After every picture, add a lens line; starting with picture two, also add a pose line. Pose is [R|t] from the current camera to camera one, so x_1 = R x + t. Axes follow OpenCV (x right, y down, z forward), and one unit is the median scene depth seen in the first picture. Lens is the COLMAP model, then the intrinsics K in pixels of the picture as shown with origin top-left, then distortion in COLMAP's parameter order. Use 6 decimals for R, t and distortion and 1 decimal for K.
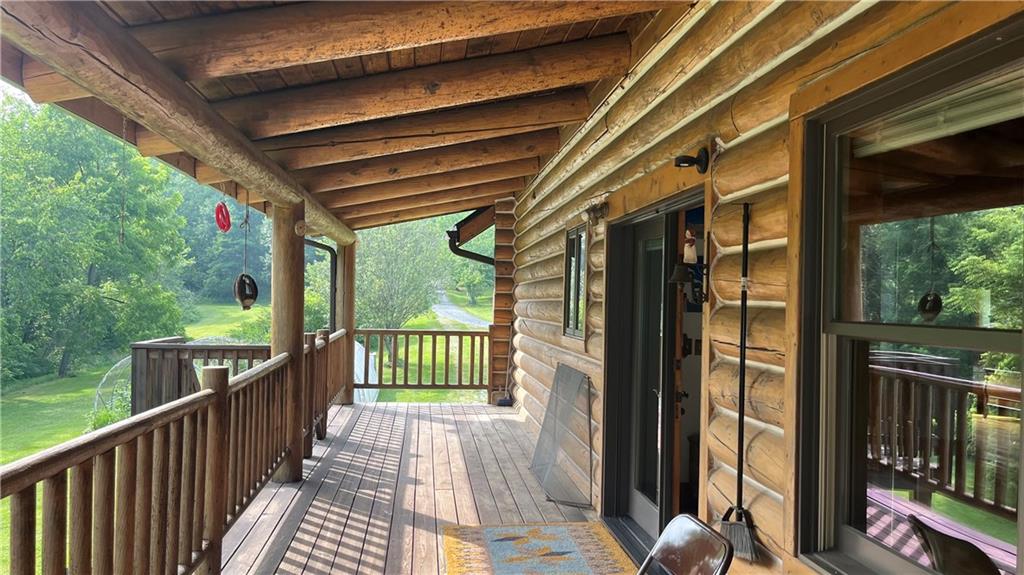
lens RADIAL K [[758.5, 0, 512.0], [0, 758.5, 289.0], [0, 0, 1]] dist [0.007237, -0.003814]
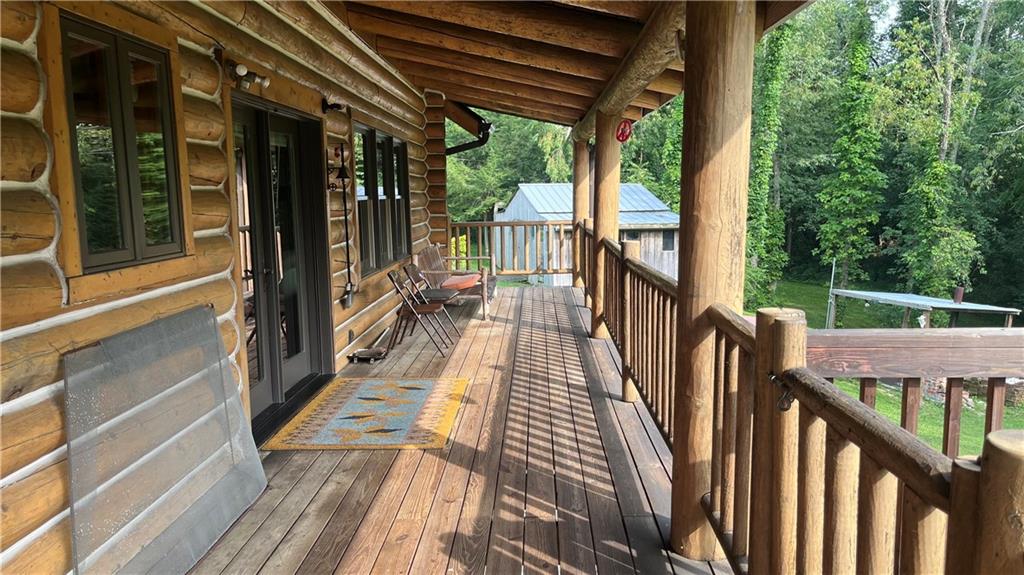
lens RADIAL K [[758.5, 0, 512.4], [0, 758.5, 289.0], [0, 0, 1]] dist [0.007237, -0.003814]
pose [[-0.988571, -0.026822, 0.148350, -0.301217], [-0.008652, 0.992518, 0.121794, 0.020242], [-0.150507, 0.119119, -0.981406, 1.863520]]
